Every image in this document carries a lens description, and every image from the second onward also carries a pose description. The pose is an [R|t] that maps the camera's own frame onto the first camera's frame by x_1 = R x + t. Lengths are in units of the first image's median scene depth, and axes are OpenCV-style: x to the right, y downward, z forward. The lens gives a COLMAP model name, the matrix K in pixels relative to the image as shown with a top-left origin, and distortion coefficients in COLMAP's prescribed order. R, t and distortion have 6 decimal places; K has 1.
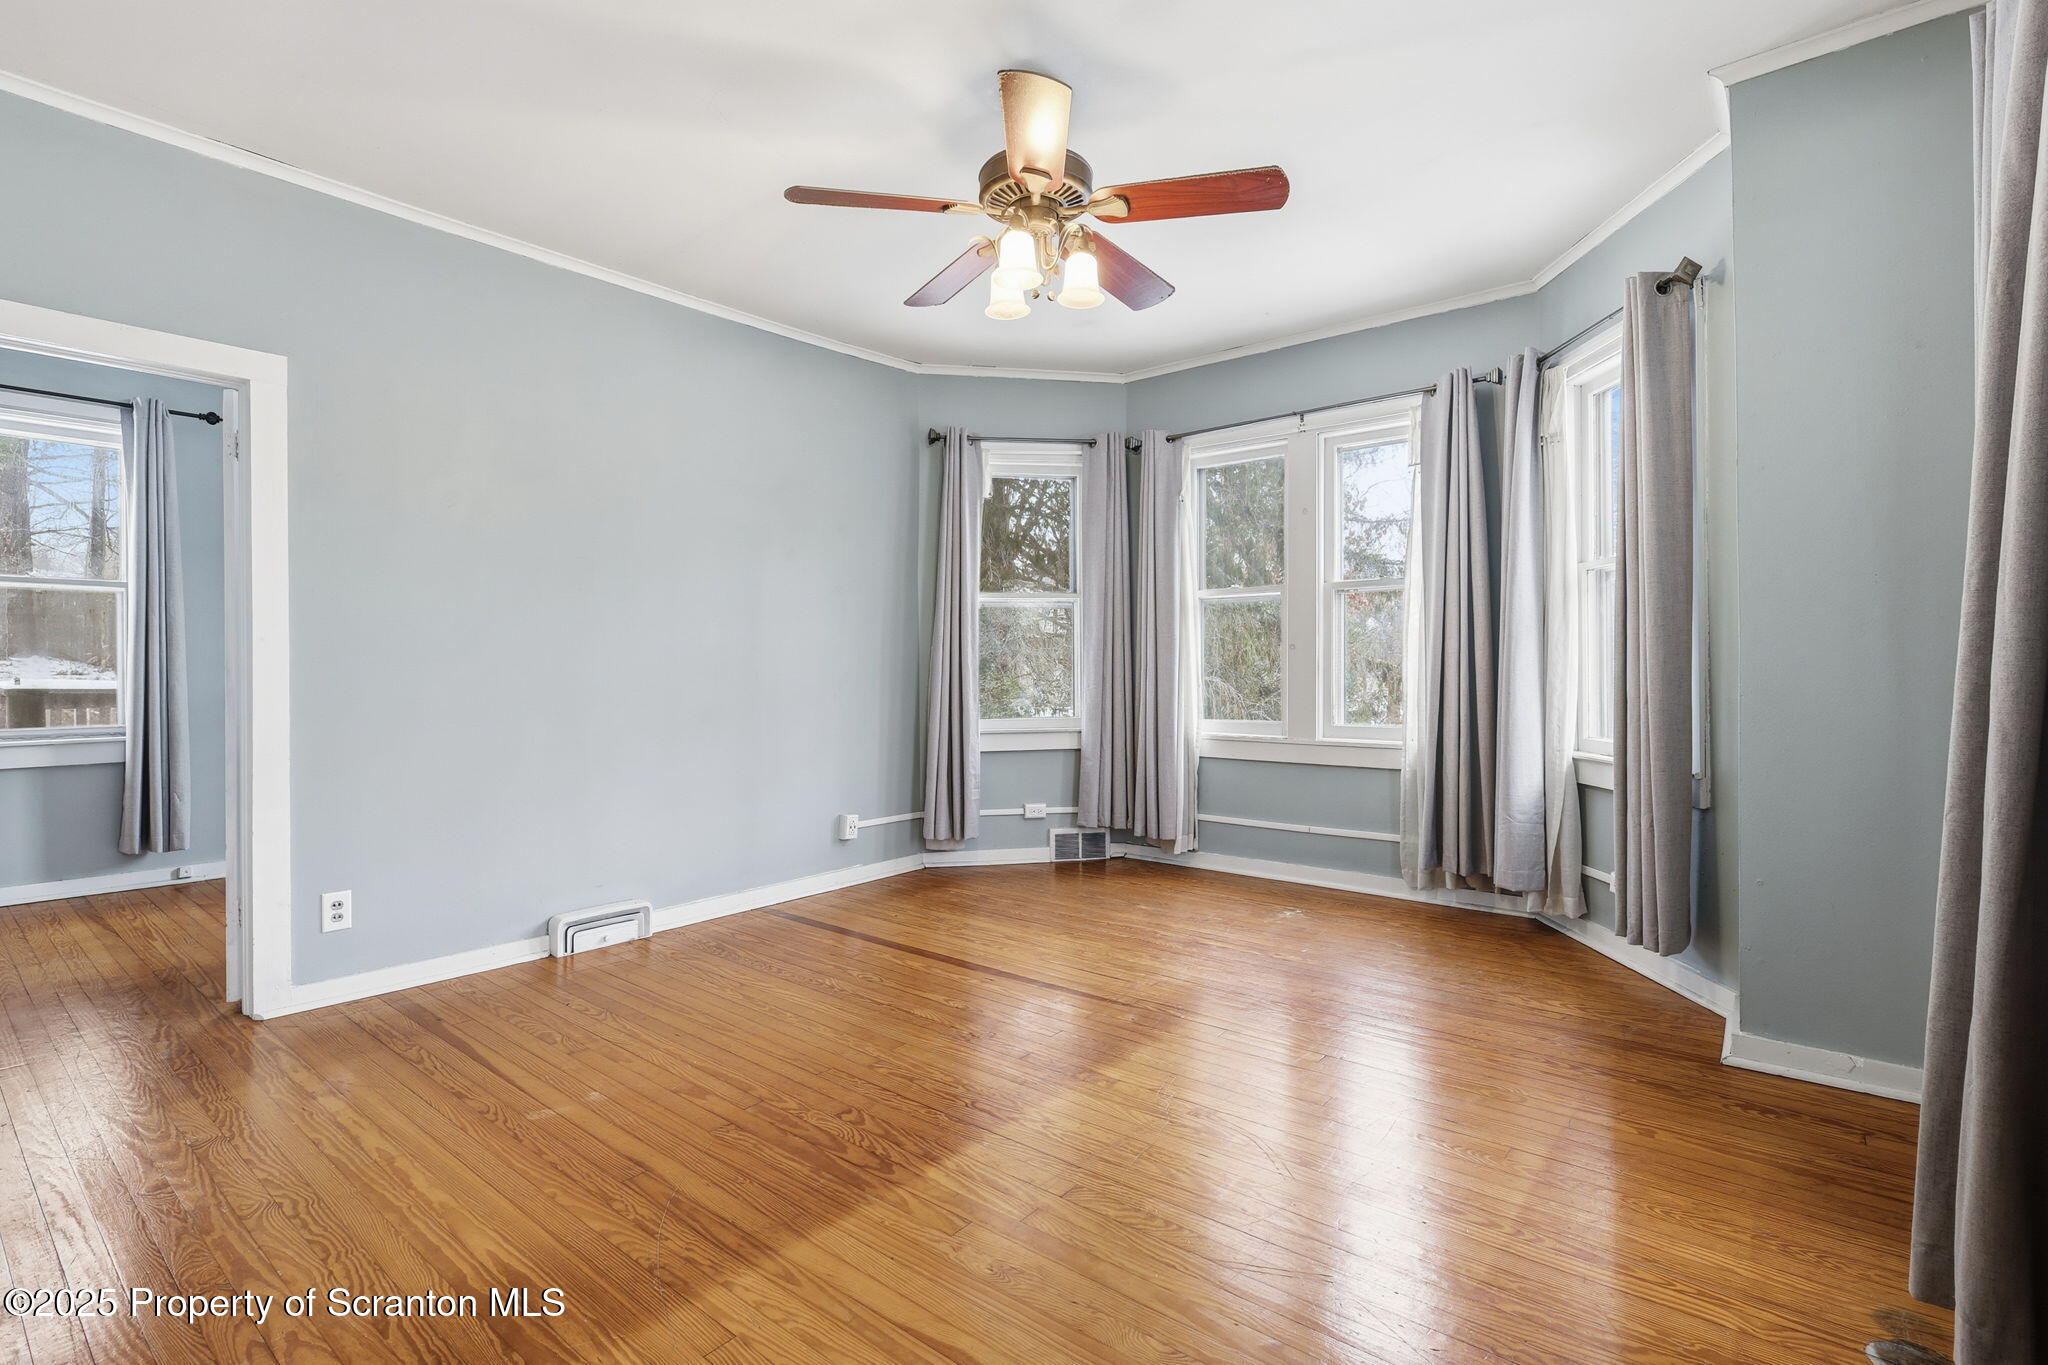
lens RADIAL K [[960.0, 0, 1009.6], [0, 960.0, 675.4], [0, 0, 1]] dist [-0.000080, 0.000153]
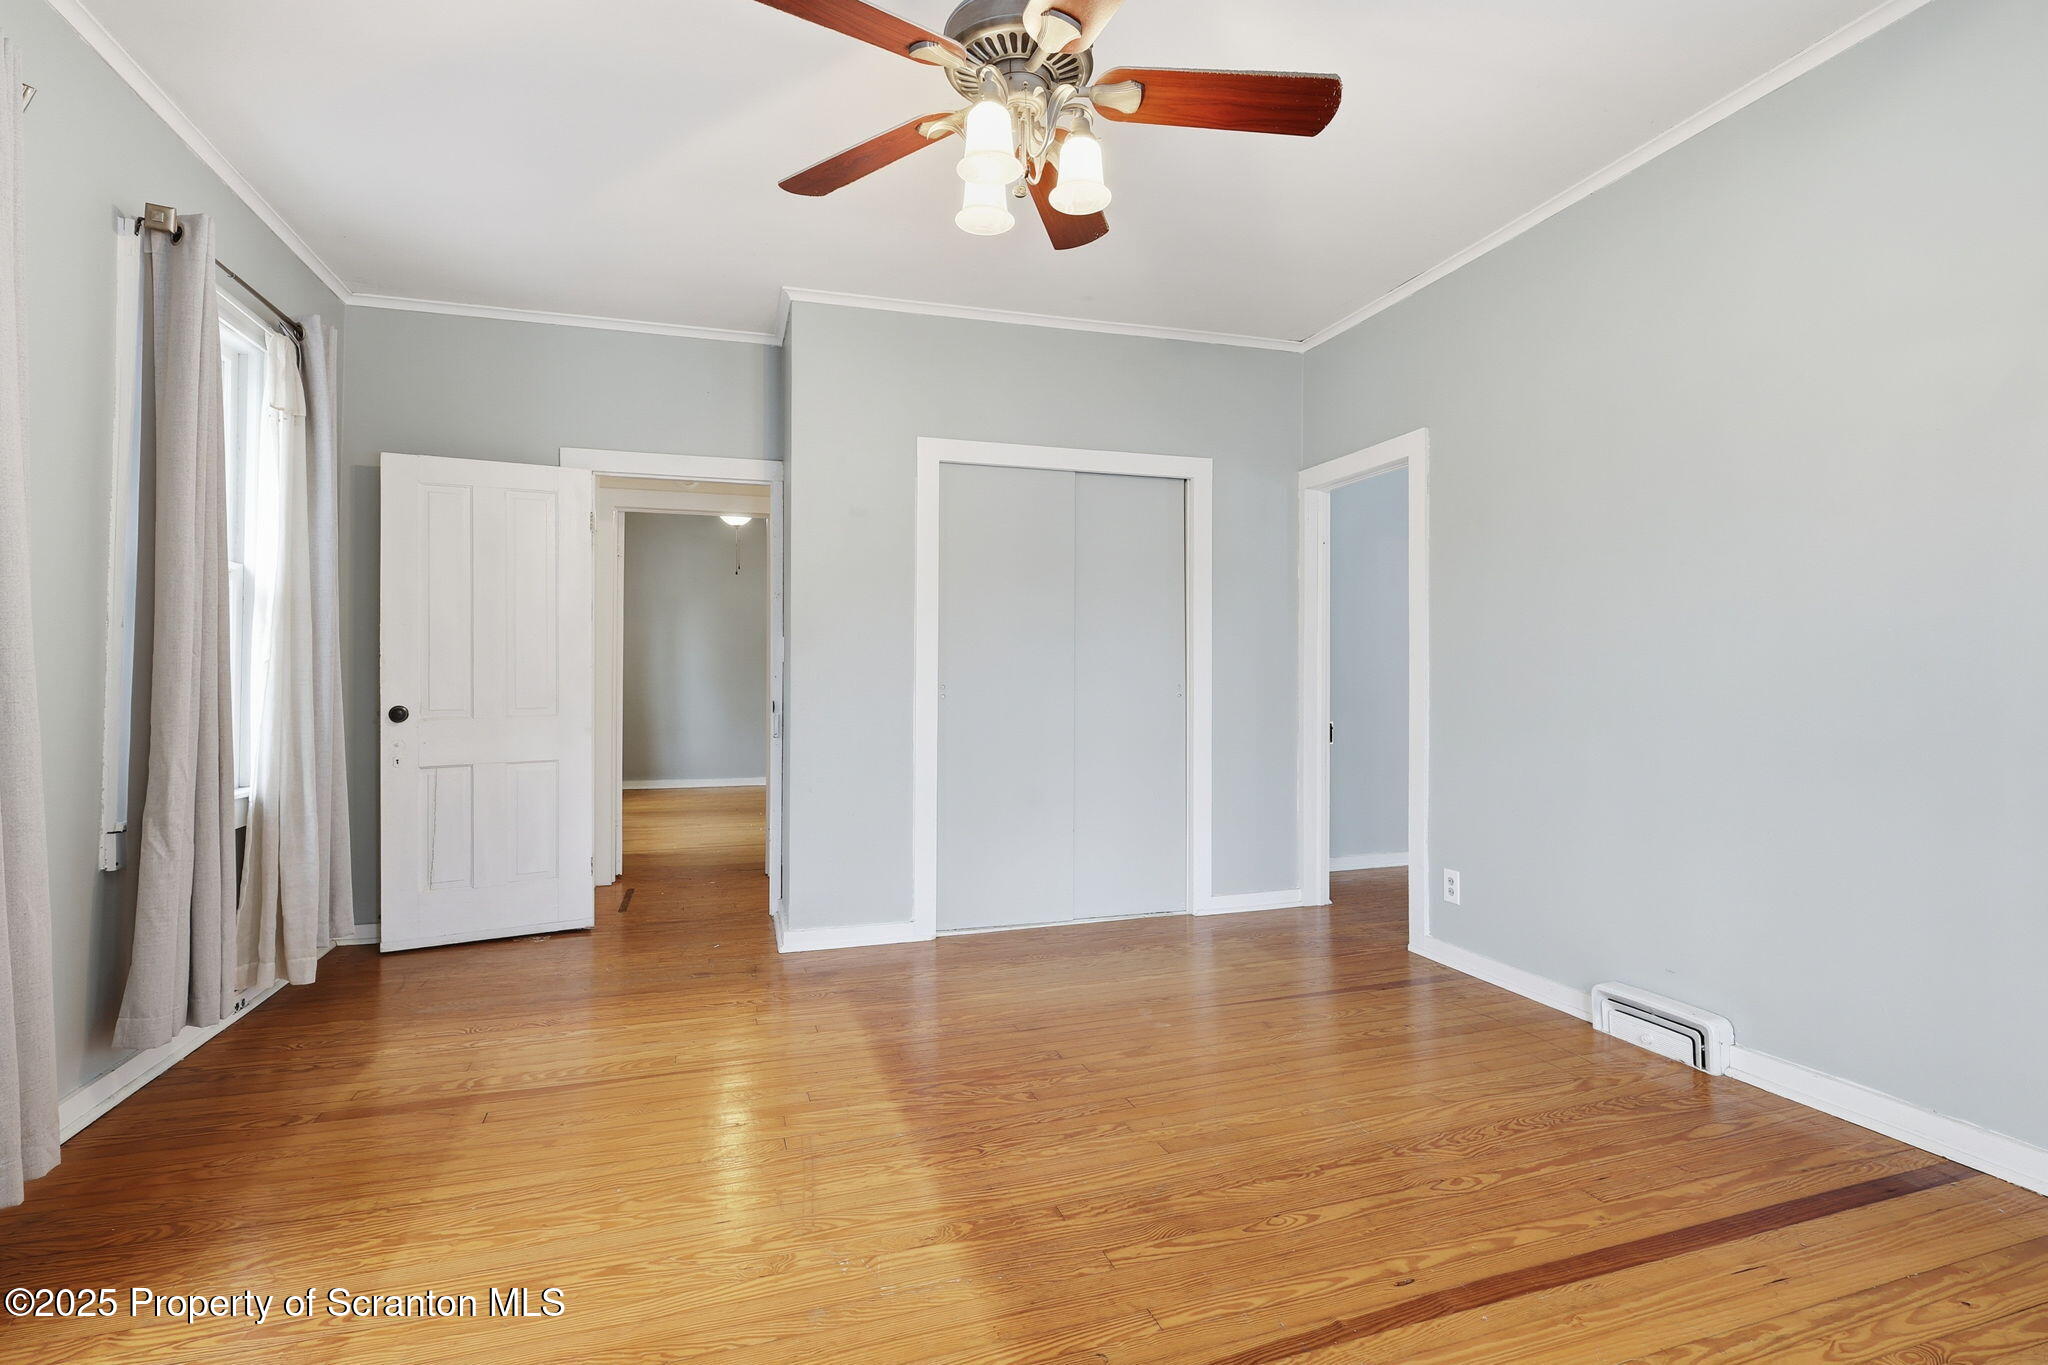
lens RADIAL K [[978.4, 0, 1026.7], [0, 978.4, 676.9], [0, 0, 1]] dist [0.000972, 0.000396]
pose [[-0.525932, 0.004605, -0.850514, 0.569606], [0.000957, 0.999988, 0.004822, -0.013665], [0.850526, 0.001722, -0.525930, 1.176626]]
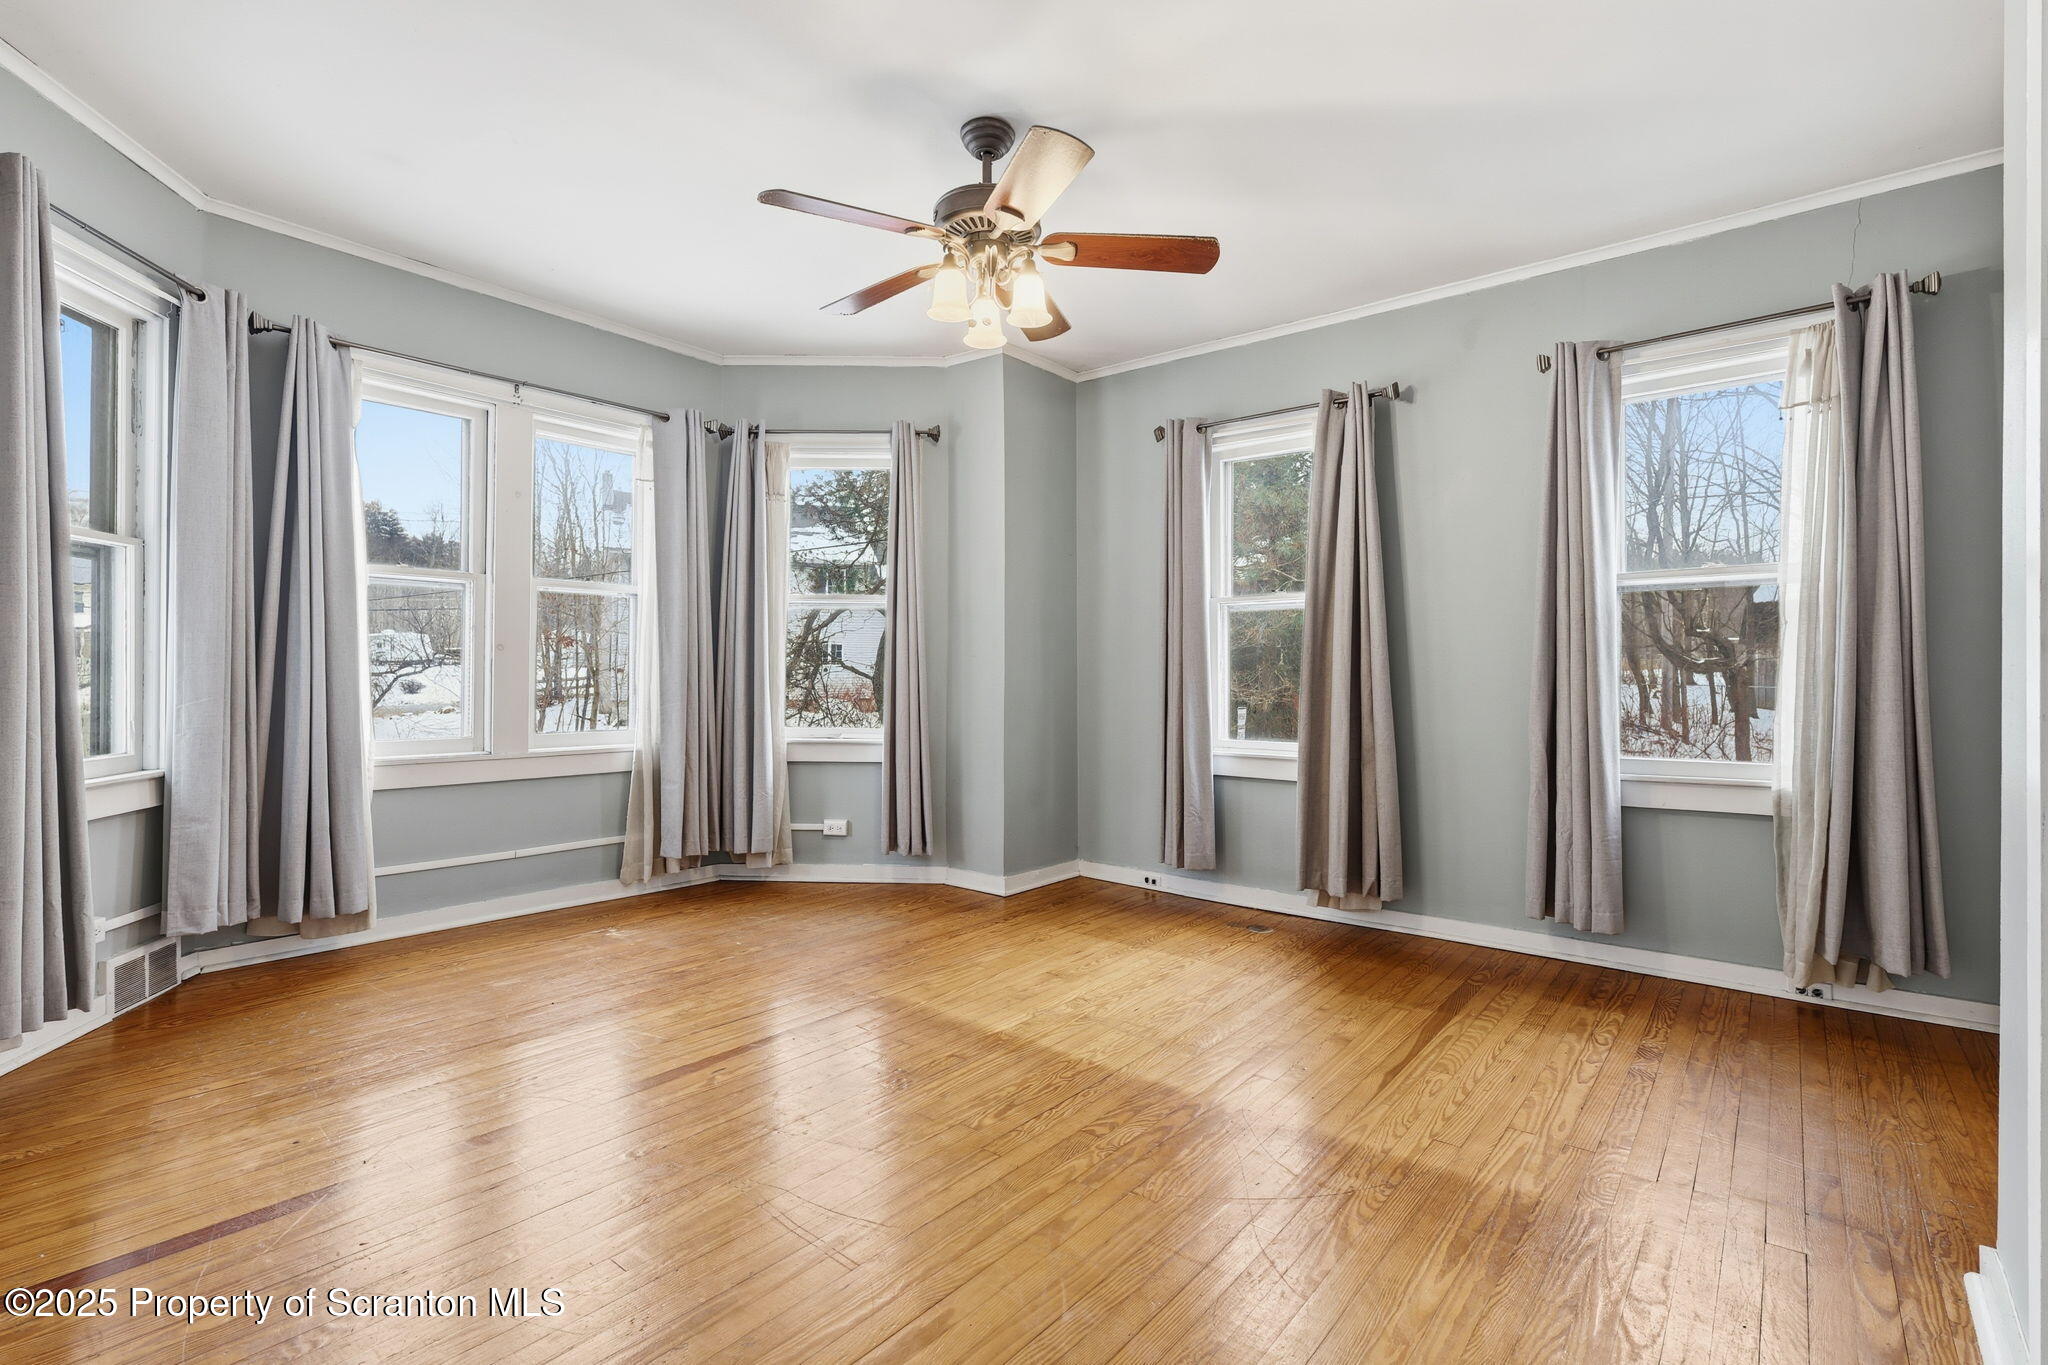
lens RADIAL K [[960.0, 0, 1009.6], [0, 960.0, 675.4], [0, 0, 1]] dist [-0.000080, 0.000153]
pose [[-0.008904, 0.002315, 0.999958, -0.858149], [-0.001542, 0.999996, -0.002328, -0.004436], [-0.999959, -0.001563, -0.008900, 0.819958]]
